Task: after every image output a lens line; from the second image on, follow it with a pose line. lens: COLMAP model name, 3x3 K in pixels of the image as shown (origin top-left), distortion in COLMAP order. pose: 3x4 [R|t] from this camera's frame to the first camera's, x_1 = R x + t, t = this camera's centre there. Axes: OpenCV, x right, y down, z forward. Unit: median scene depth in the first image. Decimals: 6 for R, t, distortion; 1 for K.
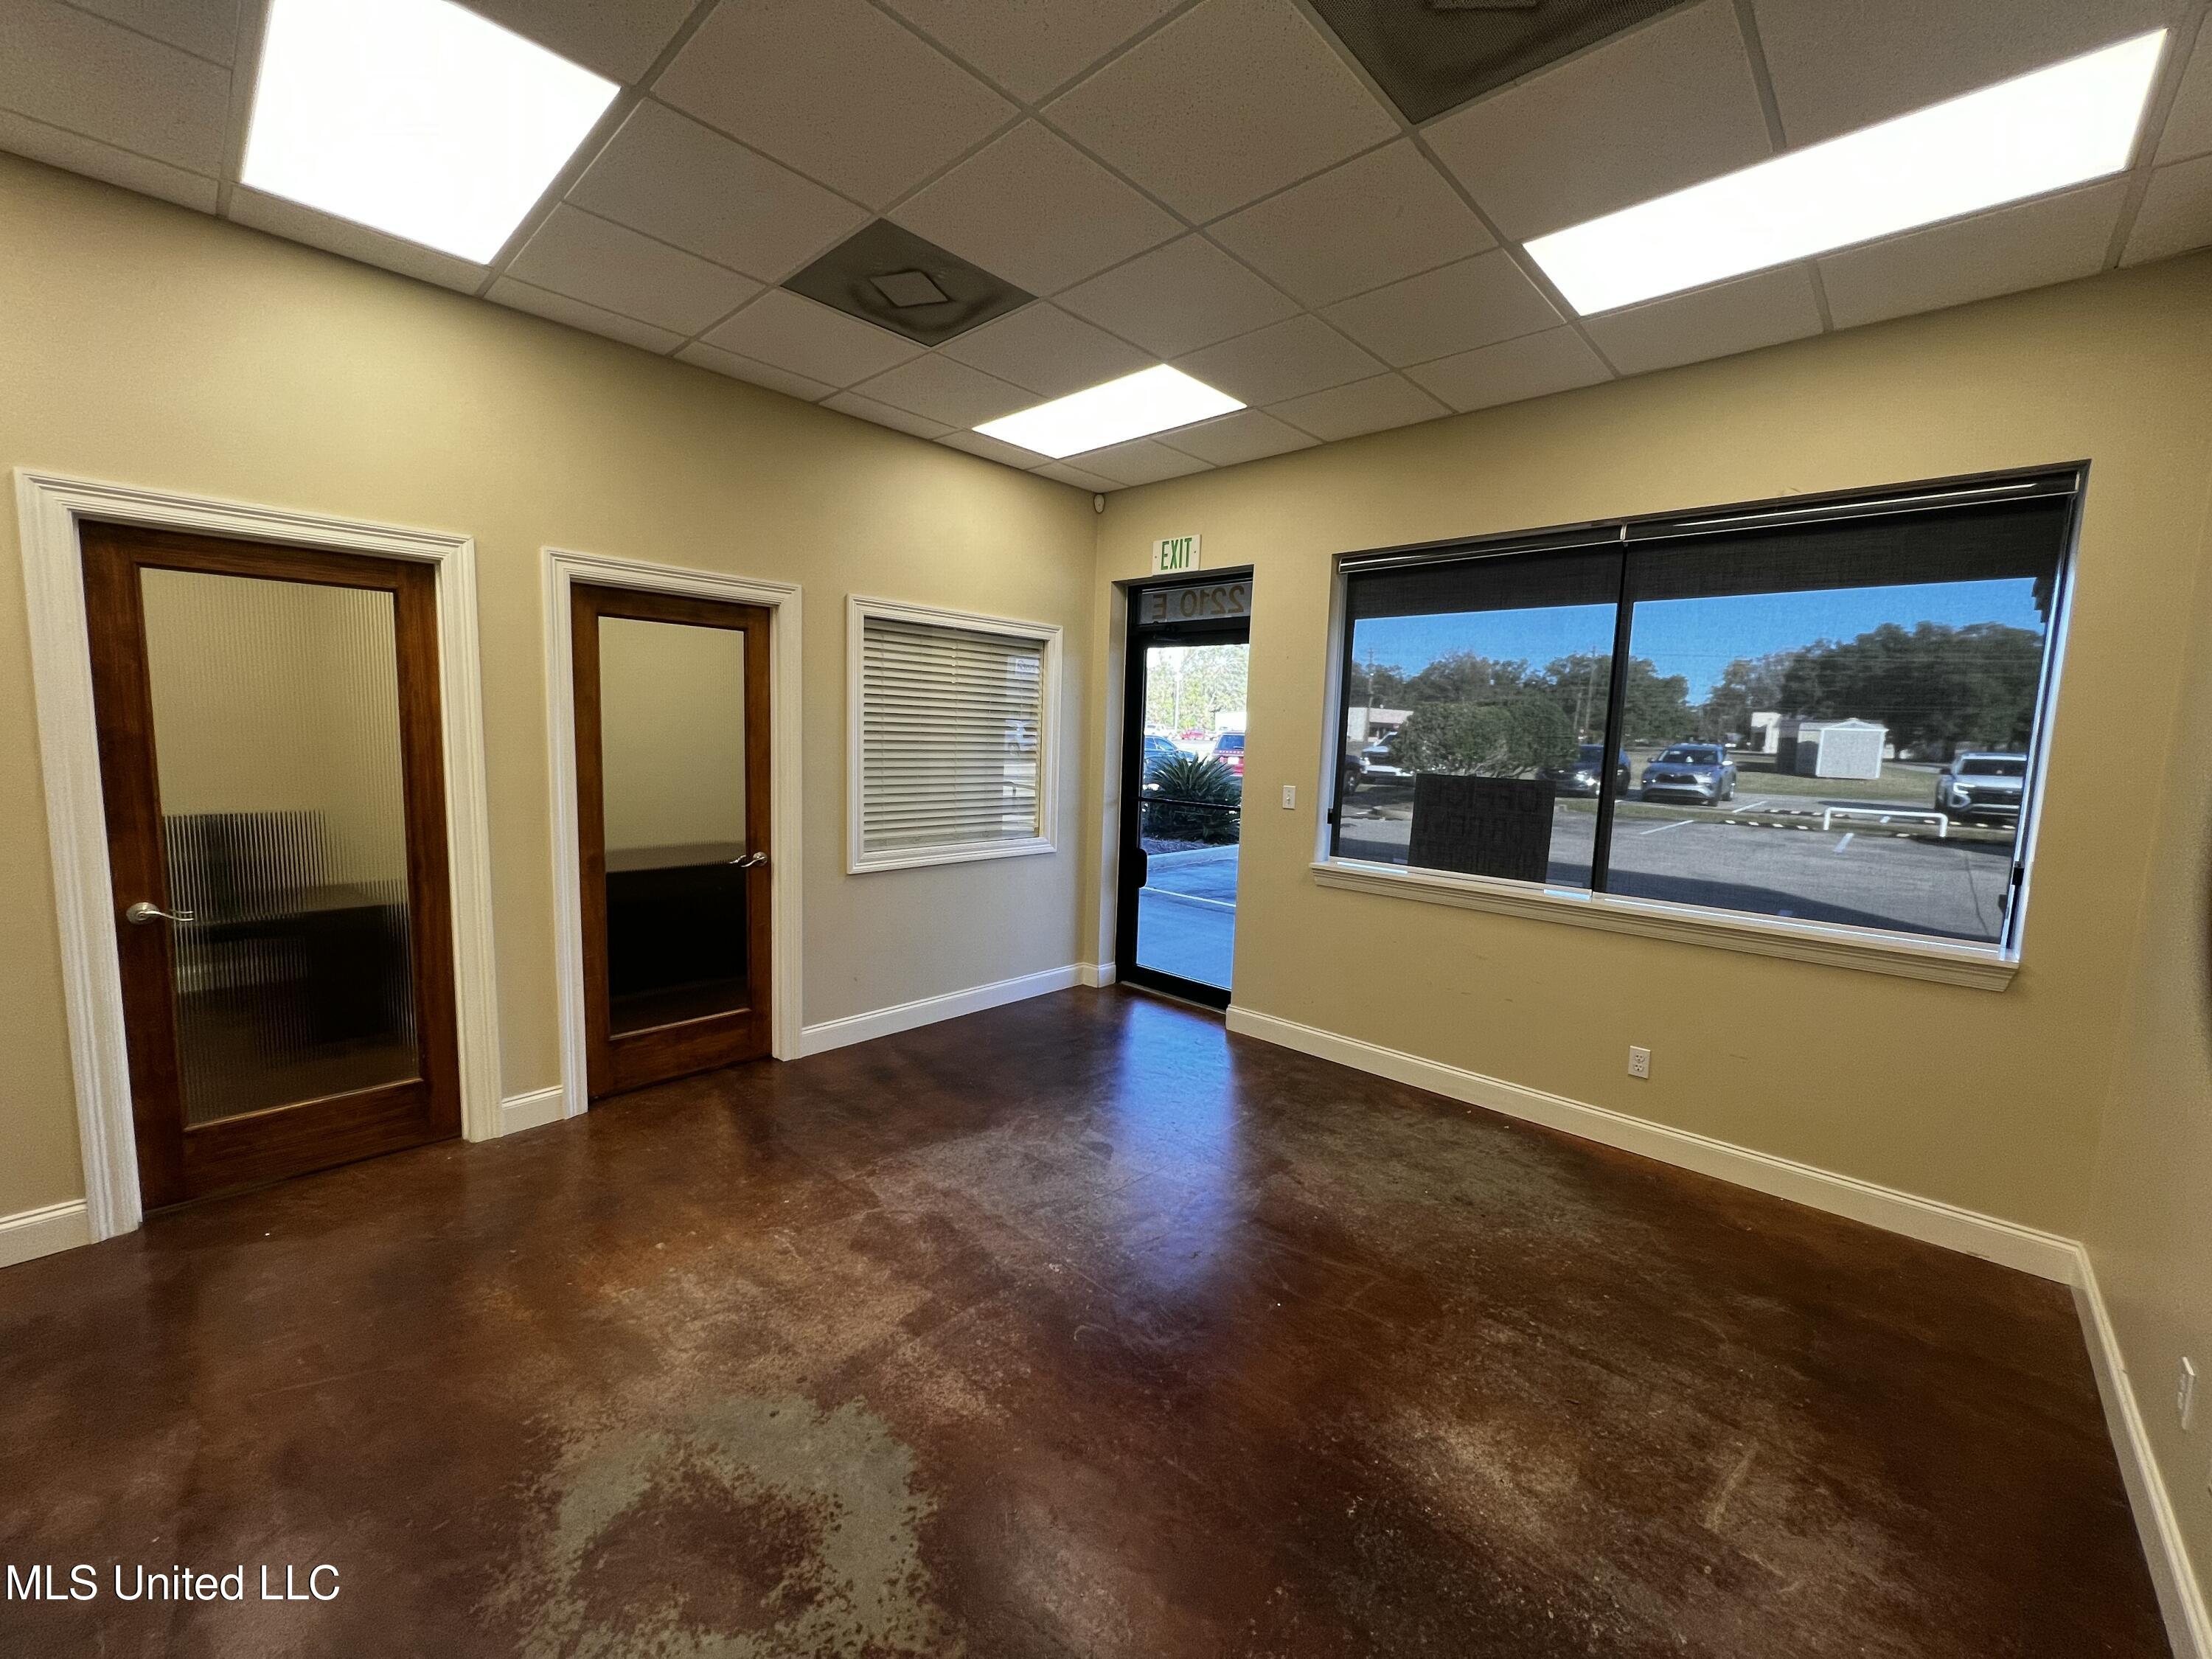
lens RADIAL K [[882.7, 0, 1099.3], [0, 882.7, 824.0], [0, 0, 1]] dist [-0.002929, 0.000555]
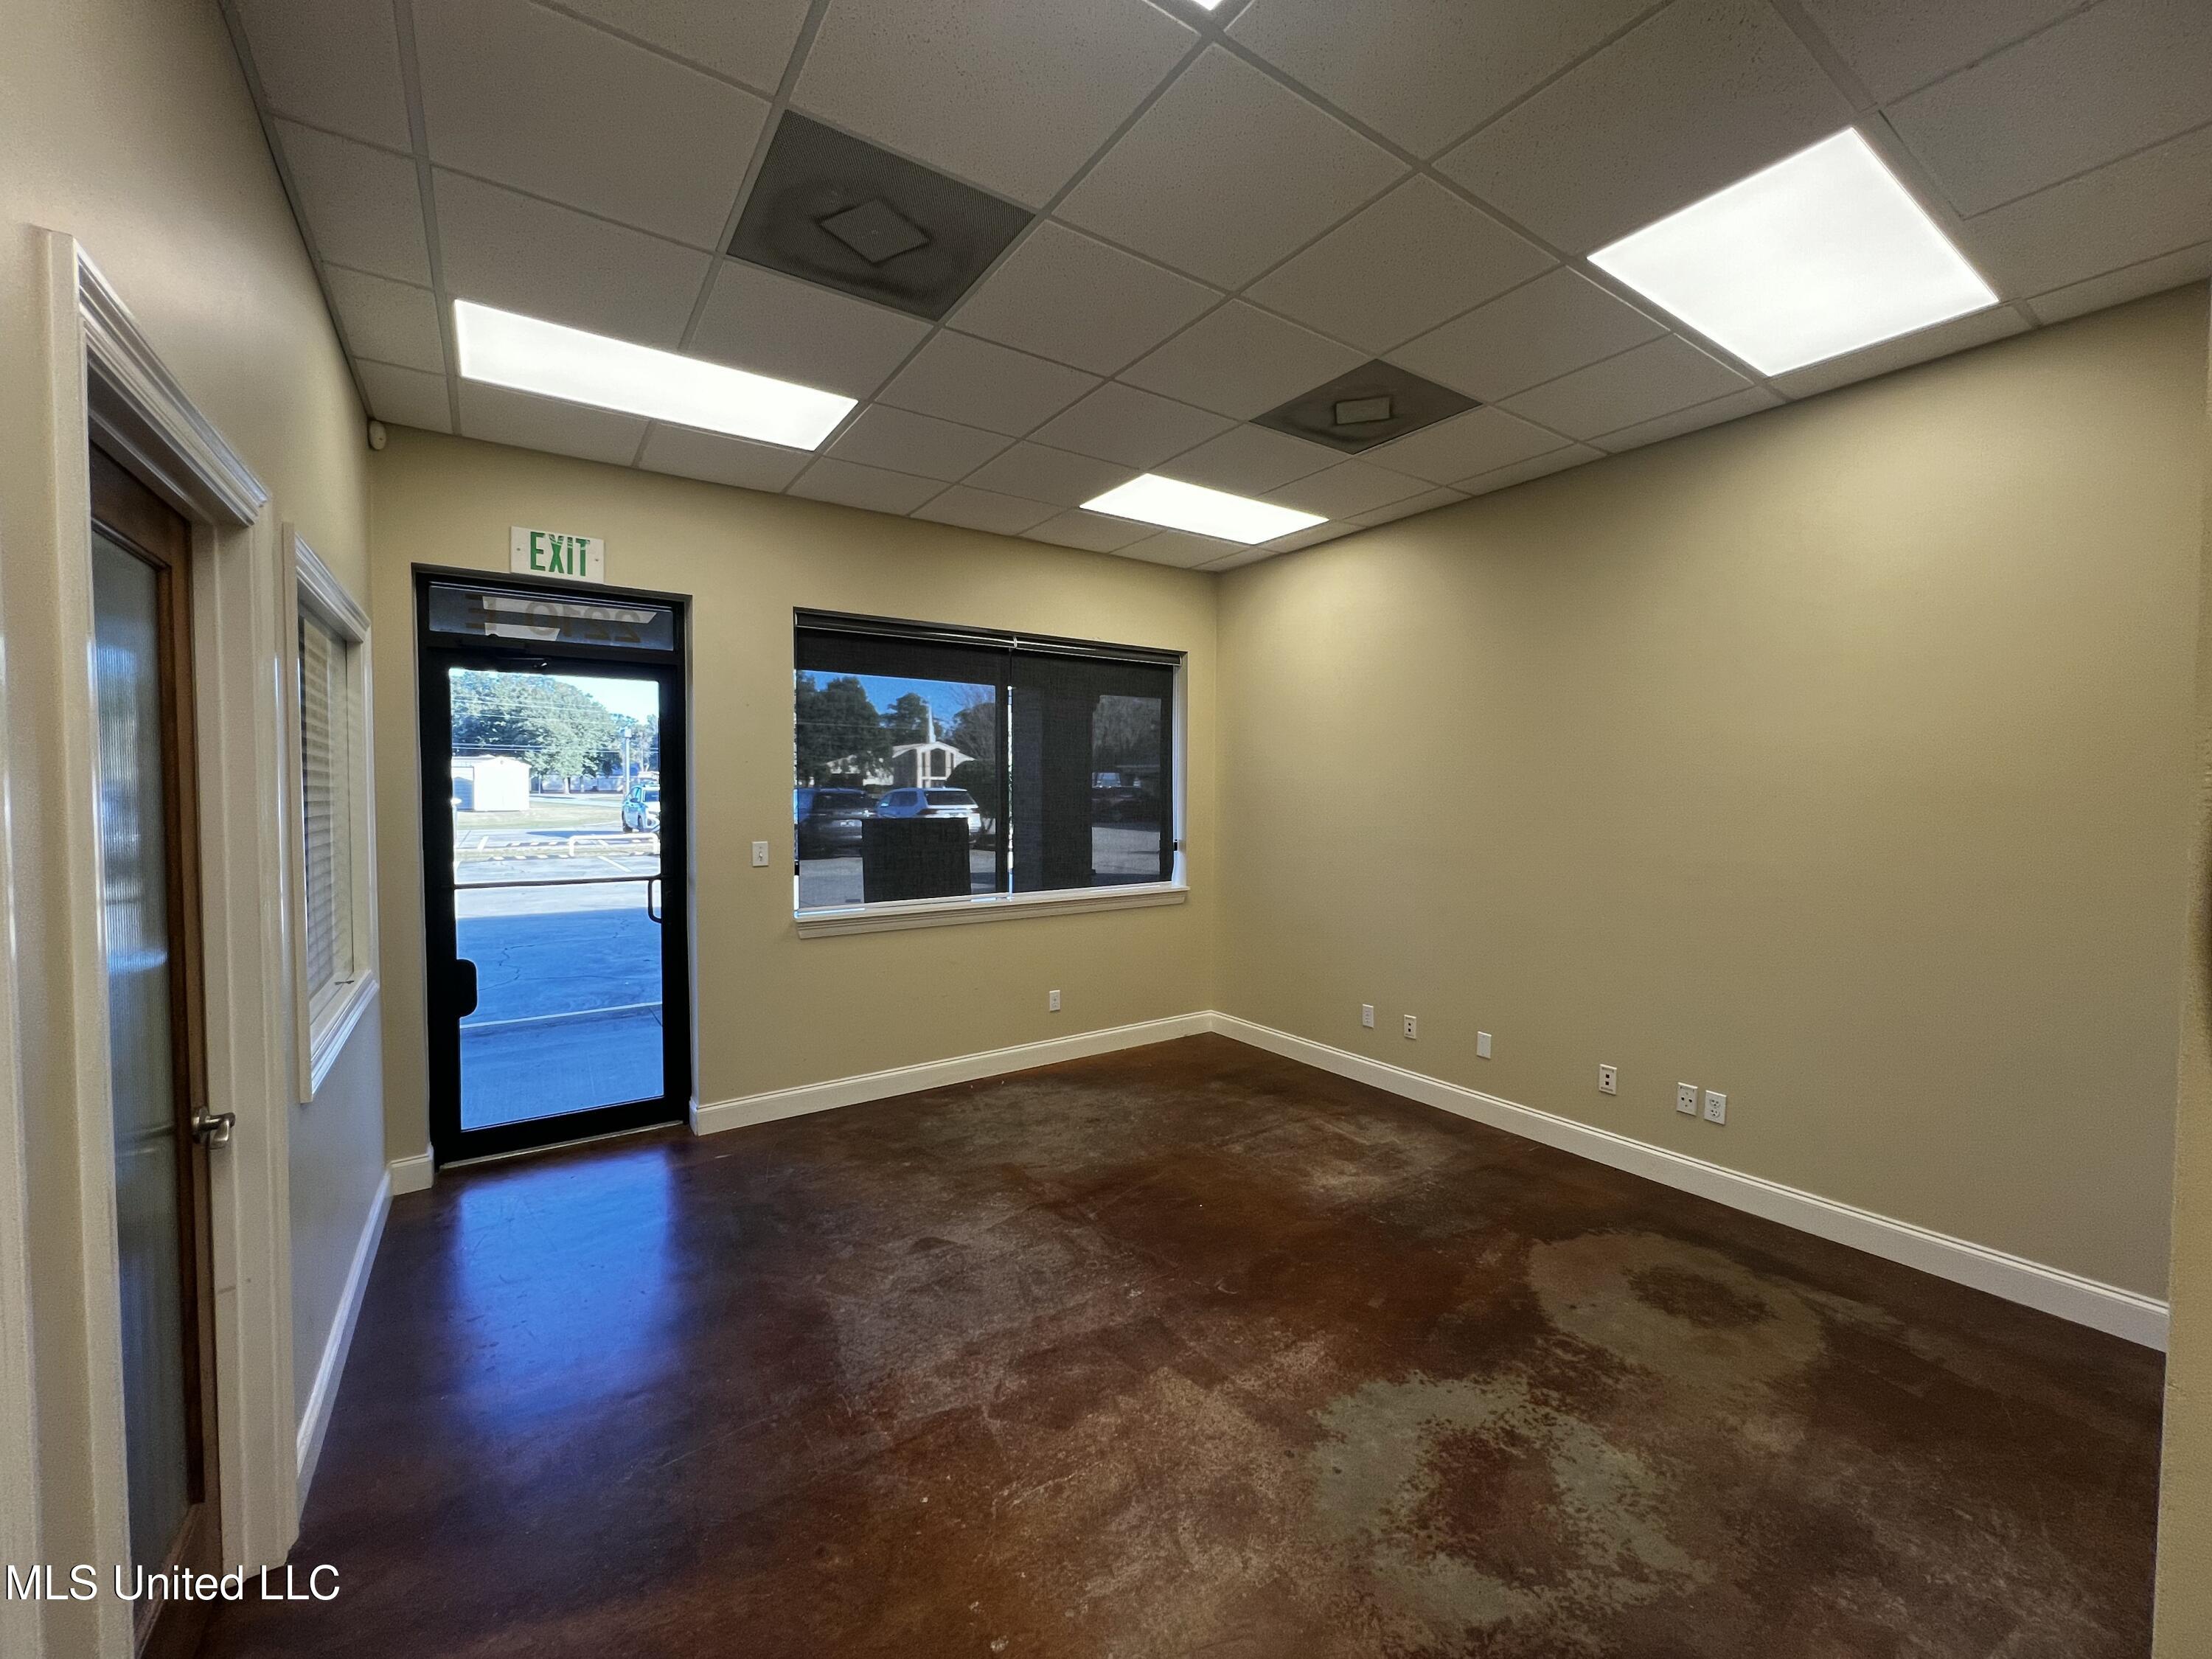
lens RADIAL K [[885.3, 0, 1101.2], [0, 885.3, 824.3], [0, 0, 1]] dist [-0.002951, 0.000383]
pose [[0.212869, -0.068630, 0.974668, -1.085654], [0.107586, 0.993111, 0.046431, -0.115928], [-0.971140, 0.094976, 0.218786, 0.769962]]
